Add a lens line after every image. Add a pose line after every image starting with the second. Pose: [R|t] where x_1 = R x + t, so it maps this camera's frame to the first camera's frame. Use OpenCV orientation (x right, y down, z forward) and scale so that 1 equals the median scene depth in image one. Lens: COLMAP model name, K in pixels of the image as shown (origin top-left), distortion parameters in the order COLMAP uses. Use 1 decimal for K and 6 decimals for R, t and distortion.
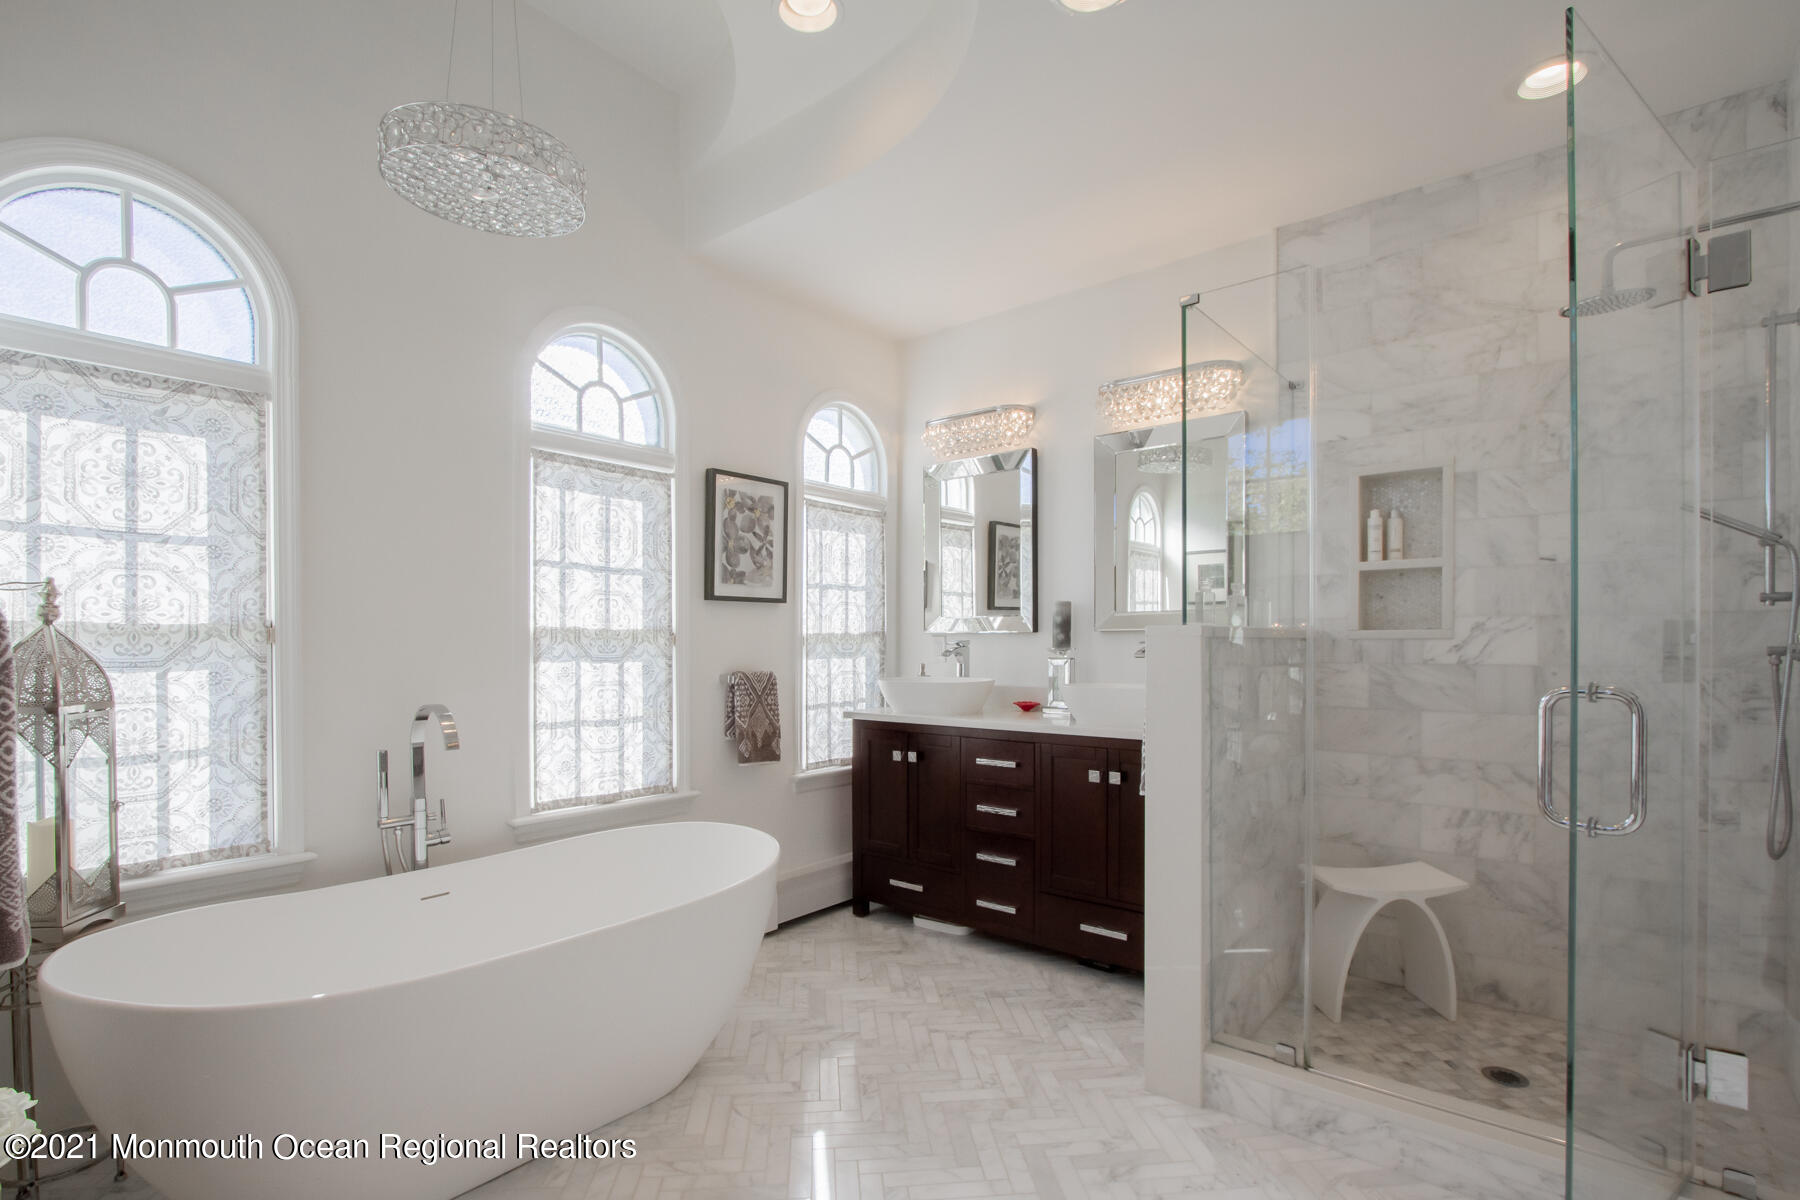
lens RADIAL K [[837.9, 0, 914.0], [0, 837.9, 653.2], [0, 0, 1]] dist [-0.028592, 0.006941]
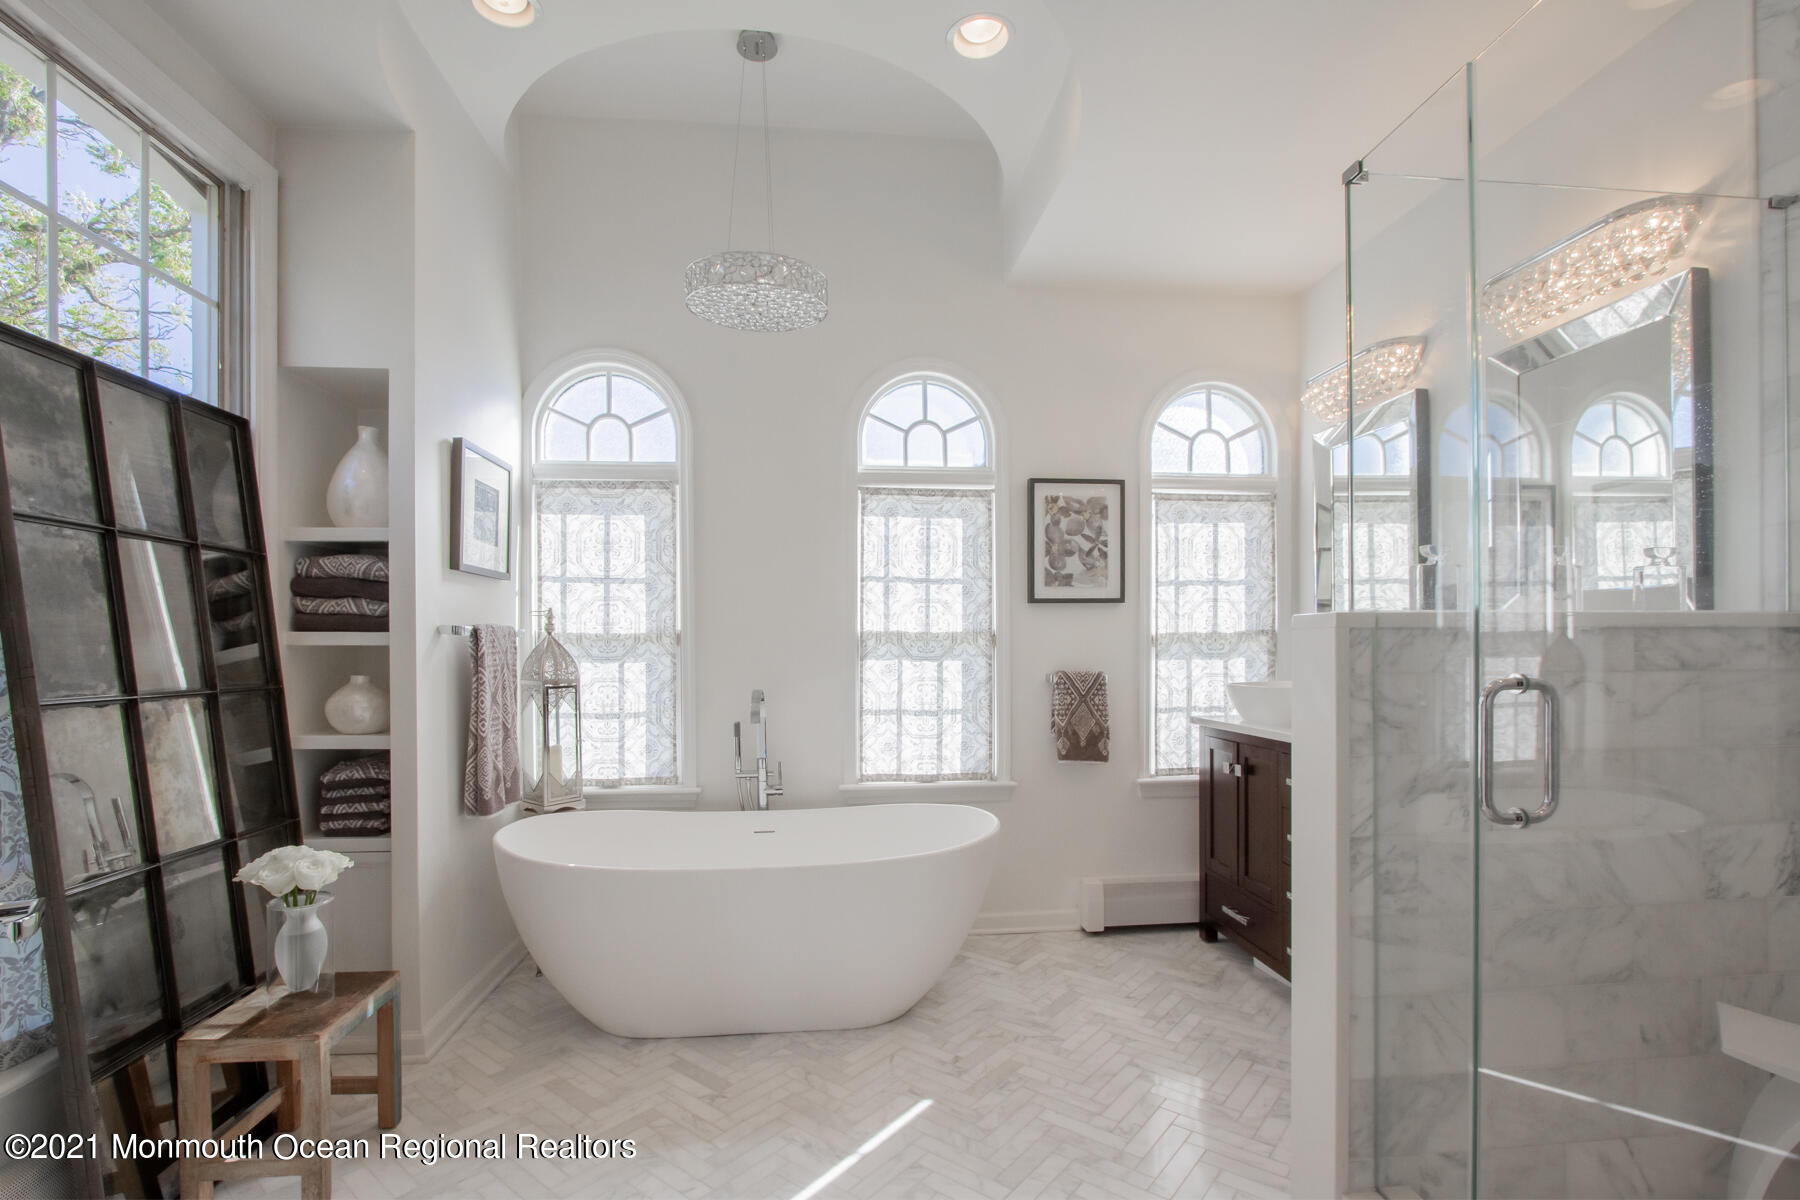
lens RADIAL K [[837.9, 0, 914.0], [0, 837.9, 653.2], [0, 0, 1]] dist [-0.028592, 0.006941]
pose [[0.712984, 0.000264, -0.701180, 0.423830], [-0.003724, 0.999987, -0.003410, 0.004375], [0.701170, 0.005042, 0.712976, 0.152379]]
